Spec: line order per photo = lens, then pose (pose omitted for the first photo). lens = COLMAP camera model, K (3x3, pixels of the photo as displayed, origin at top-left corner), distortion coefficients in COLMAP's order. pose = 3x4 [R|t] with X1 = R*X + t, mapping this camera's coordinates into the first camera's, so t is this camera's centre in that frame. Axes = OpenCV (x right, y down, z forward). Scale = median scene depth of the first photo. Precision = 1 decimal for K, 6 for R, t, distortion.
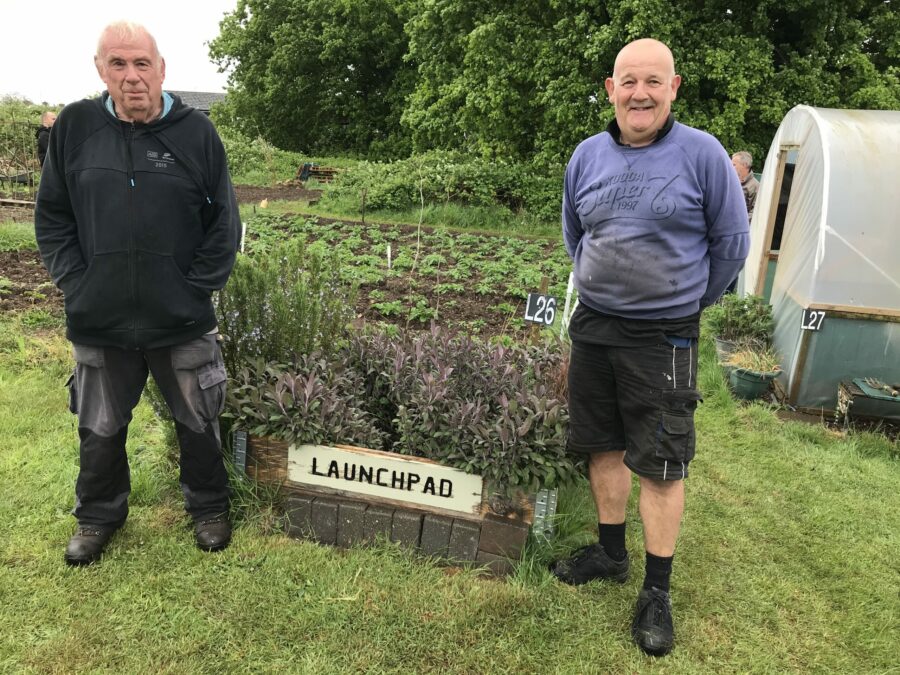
lens RADIAL K [[719.4, 0, 445.0], [0, 719.4, 334.4], [0, 0, 1]] dist [0.067481, -0.003957]
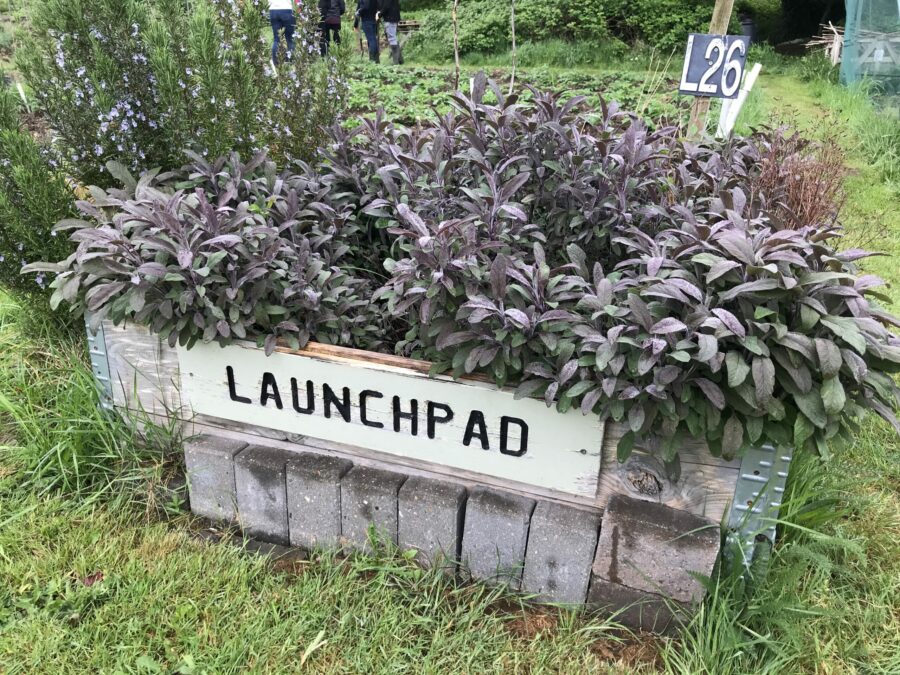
lens RADIAL K [[719.4, 0, 443.9], [0, 719.4, 341.3], [0, 0, 1]] dist [0.067481, -0.003957]
pose [[0.989274, -0.010229, -0.145715, 0.022561], [0.036439, 0.983289, 0.178368, 0.079108], [0.141456, -0.181764, 0.973115, 0.580145]]
